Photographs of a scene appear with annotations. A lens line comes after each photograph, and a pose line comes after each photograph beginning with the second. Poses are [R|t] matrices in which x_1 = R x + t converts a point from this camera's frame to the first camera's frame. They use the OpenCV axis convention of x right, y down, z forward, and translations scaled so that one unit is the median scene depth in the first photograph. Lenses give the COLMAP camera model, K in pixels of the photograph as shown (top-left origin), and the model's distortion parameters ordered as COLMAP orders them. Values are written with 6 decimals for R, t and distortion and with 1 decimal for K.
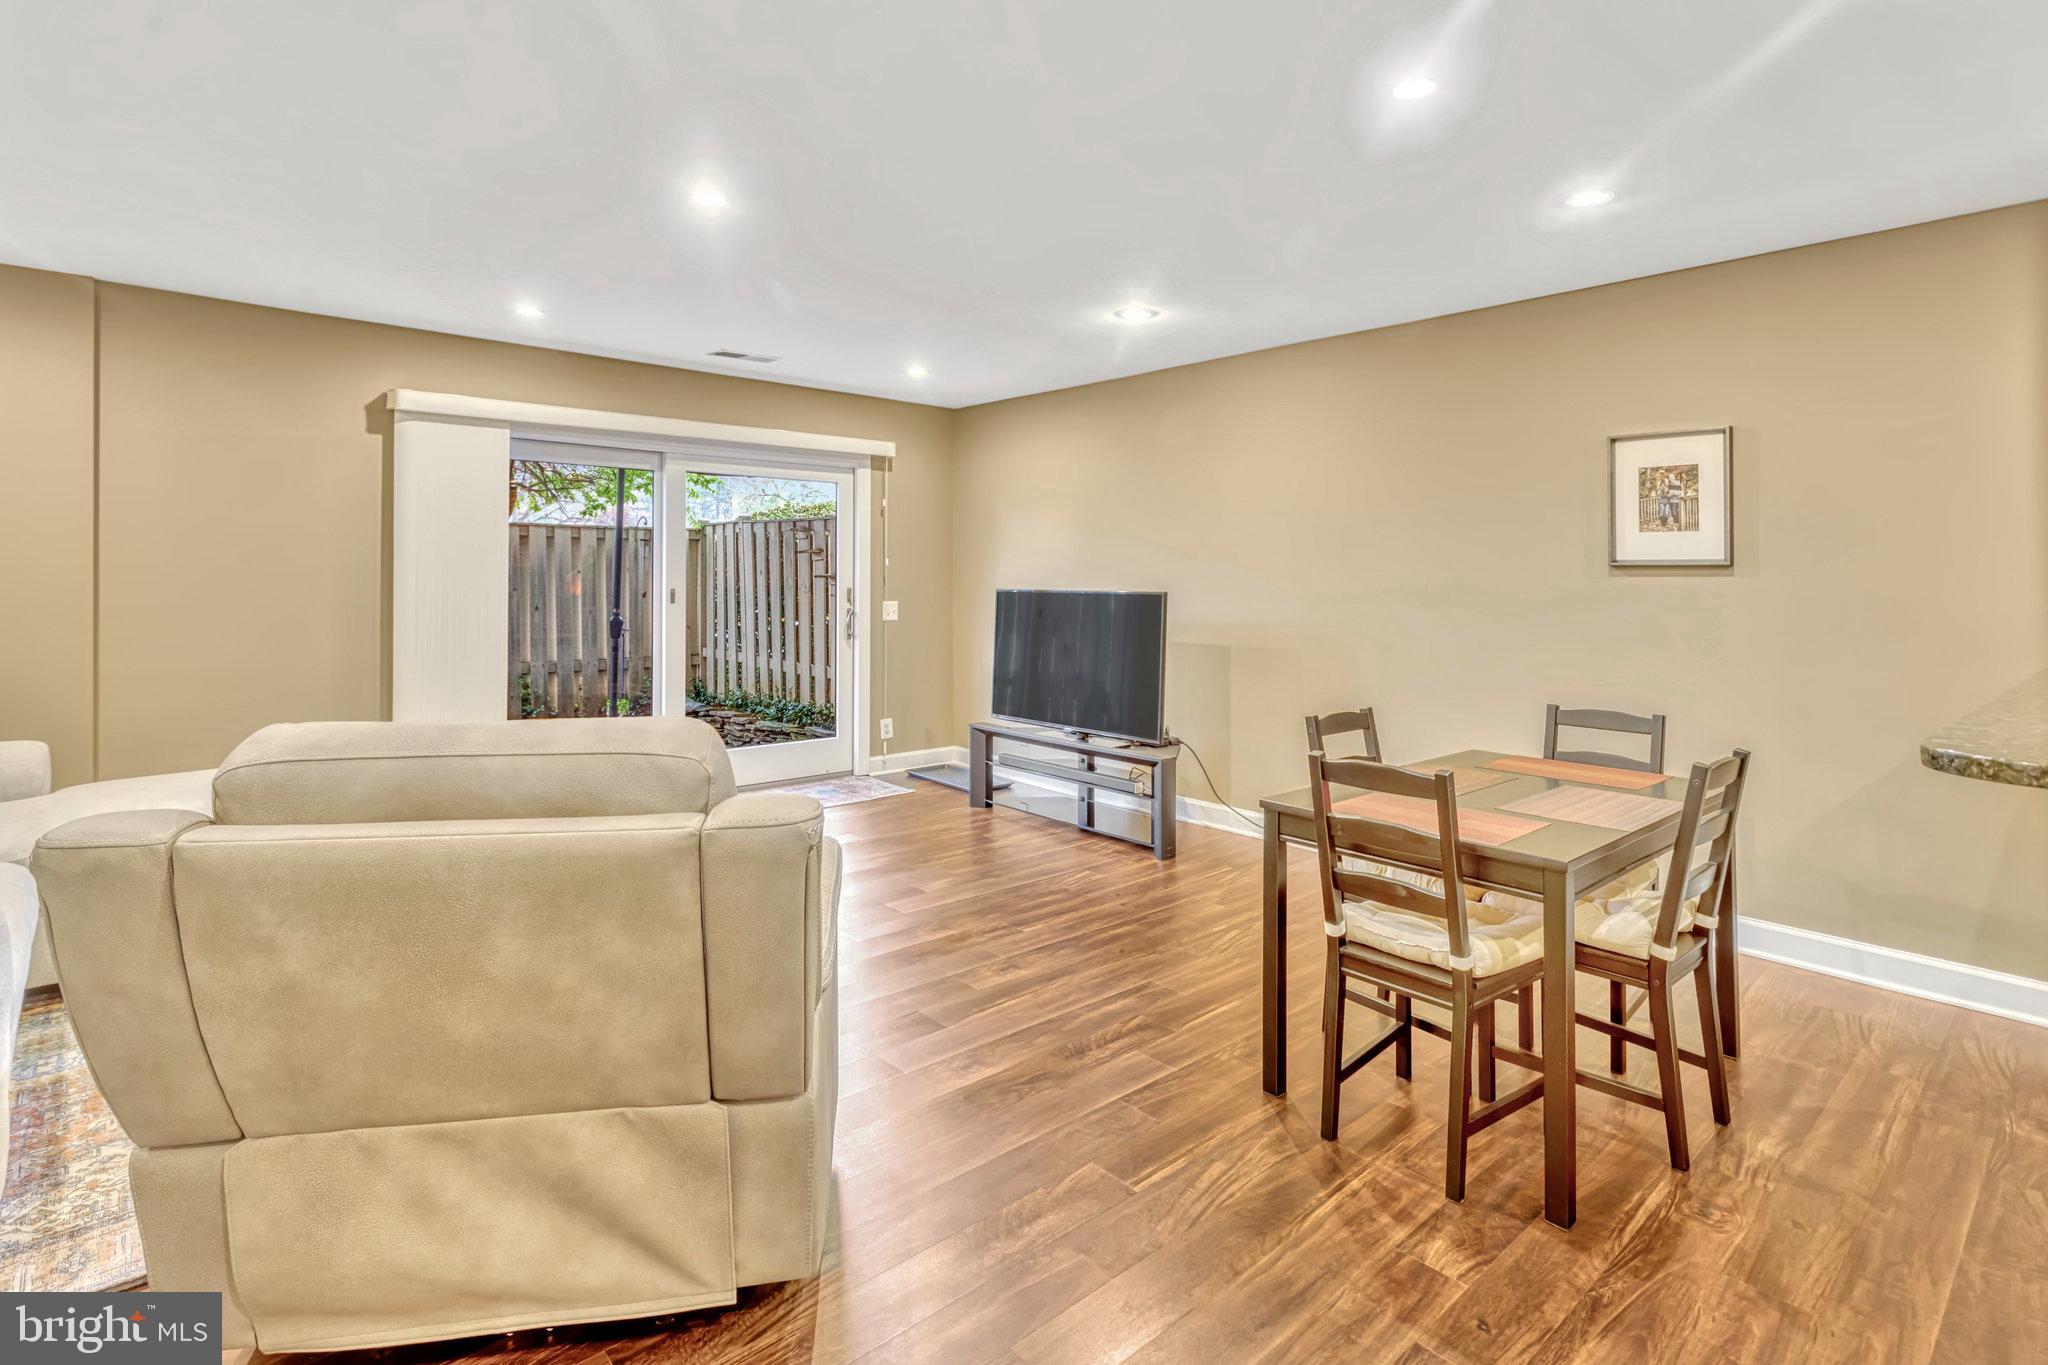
lens RADIAL K [[1007.0, 0, 1021.2], [0, 1007.0, 519.5], [0, 0, 1]] dist [0.013843, -0.000551]
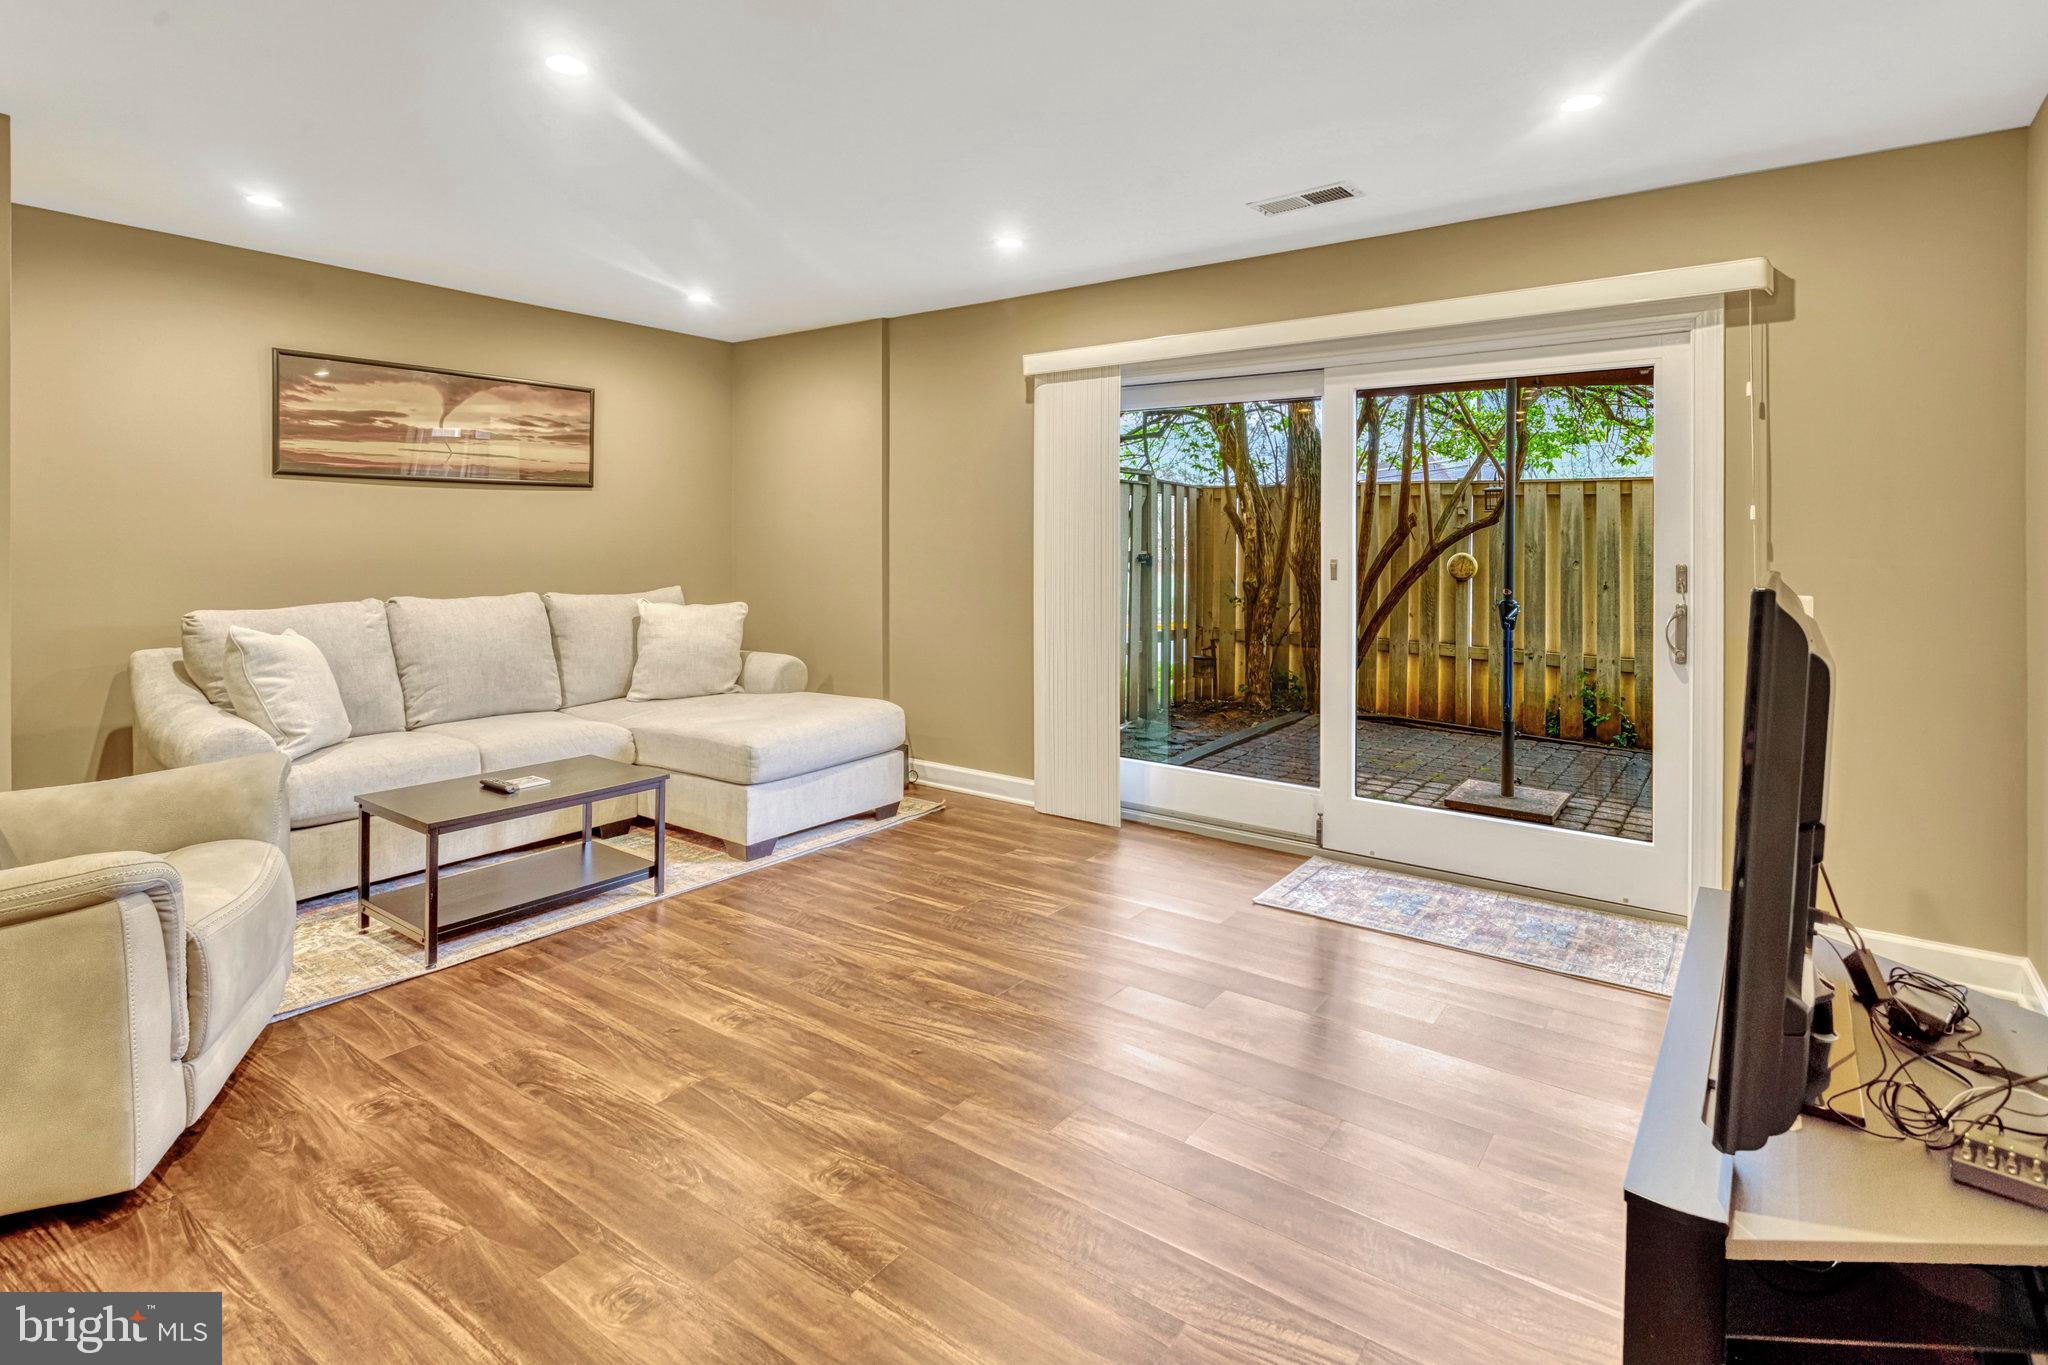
lens RADIAL K [[1007.0, 0, 1021.2], [0, 1007.0, 519.5], [0, 0, 1]] dist [0.013843, -0.000551]
pose [[0.212518, -0.027202, -0.976778, 0.307168], [0.051143, 0.998552, -0.016681, 0.042222], [0.975818, -0.046410, 0.213602, 0.651797]]
